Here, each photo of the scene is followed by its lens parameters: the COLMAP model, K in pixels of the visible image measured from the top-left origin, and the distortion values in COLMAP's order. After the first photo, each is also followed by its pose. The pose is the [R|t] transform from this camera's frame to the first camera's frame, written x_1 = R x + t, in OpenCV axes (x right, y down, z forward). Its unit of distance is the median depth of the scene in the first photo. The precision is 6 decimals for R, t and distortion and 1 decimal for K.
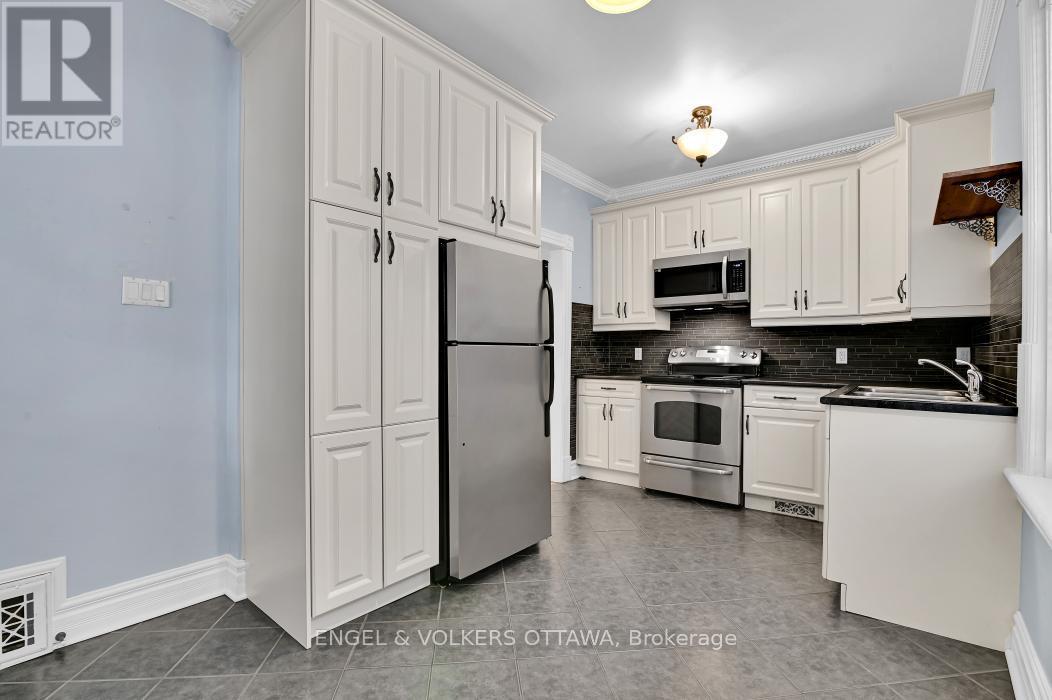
lens RADIAL K [[493.4, 0, 526.9], [0, 493.4, 354.7], [0, 0, 1]] dist [-0.000221, 0.000048]
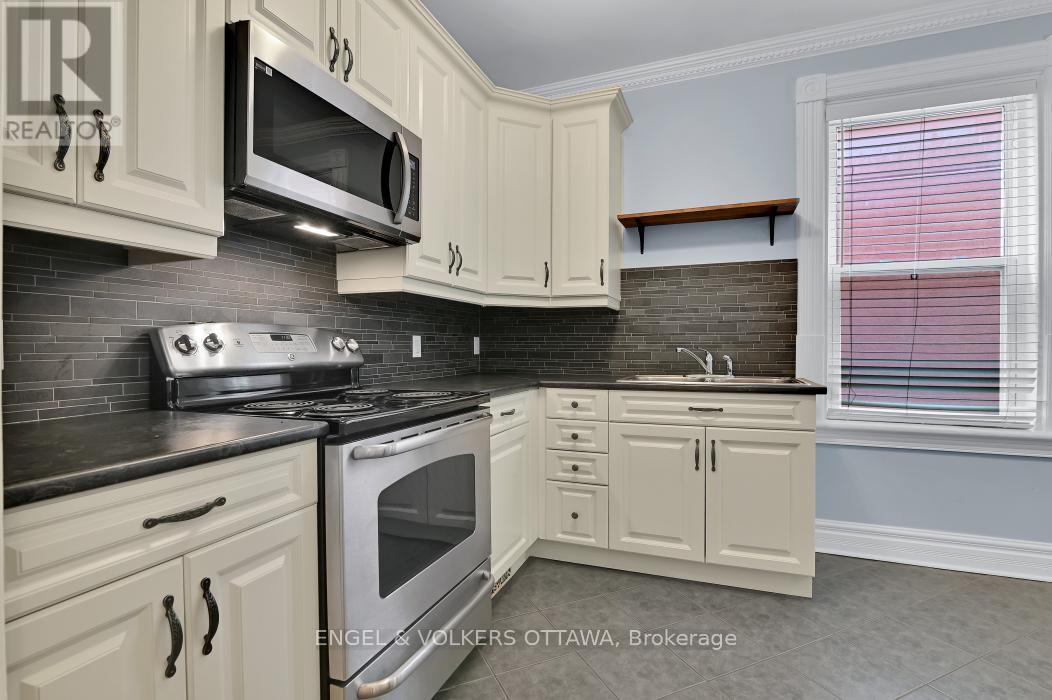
lens RADIAL K [[493.4, 0, 529.8], [0, 493.4, 344.4], [0, 0, 1]] dist [-0.000221, 0.000048]
pose [[-0.310435, -0.020065, 0.950383, -0.106031], [-0.010846, 0.999787, 0.017565, -0.017561], [-0.950533, -0.004855, -0.310587, 1.321230]]
